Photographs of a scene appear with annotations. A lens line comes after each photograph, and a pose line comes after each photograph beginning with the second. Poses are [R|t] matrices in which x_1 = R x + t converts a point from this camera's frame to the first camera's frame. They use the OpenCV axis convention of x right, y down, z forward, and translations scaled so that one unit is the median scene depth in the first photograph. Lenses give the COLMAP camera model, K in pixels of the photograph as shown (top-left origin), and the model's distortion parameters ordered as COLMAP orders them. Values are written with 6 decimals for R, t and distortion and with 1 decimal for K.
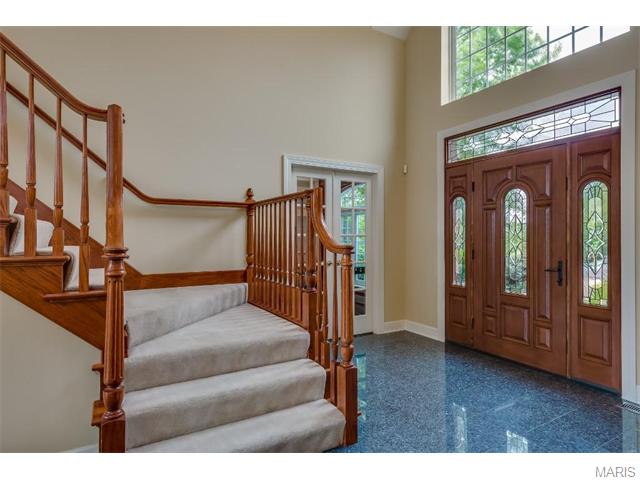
lens RADIAL K [[355.2, 0, 319.2], [0, 355.2, 236.9], [0, 0, 1]] dist [0.017661, -0.008393]
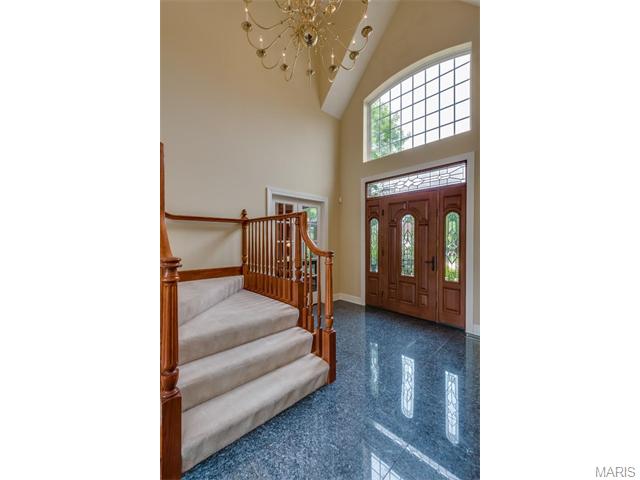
lens RADIAL K [[220.3, 0, 319.4], [0, 220.3, 242.3], [0, 0, 1]] dist [0.008916, -0.000038]
pose [[0.974504, -0.002647, 0.224354, -0.117811], [0.000018, 0.999931, 0.011722, -0.017117], [-0.224370, -0.011419, 0.974437, 0.068288]]
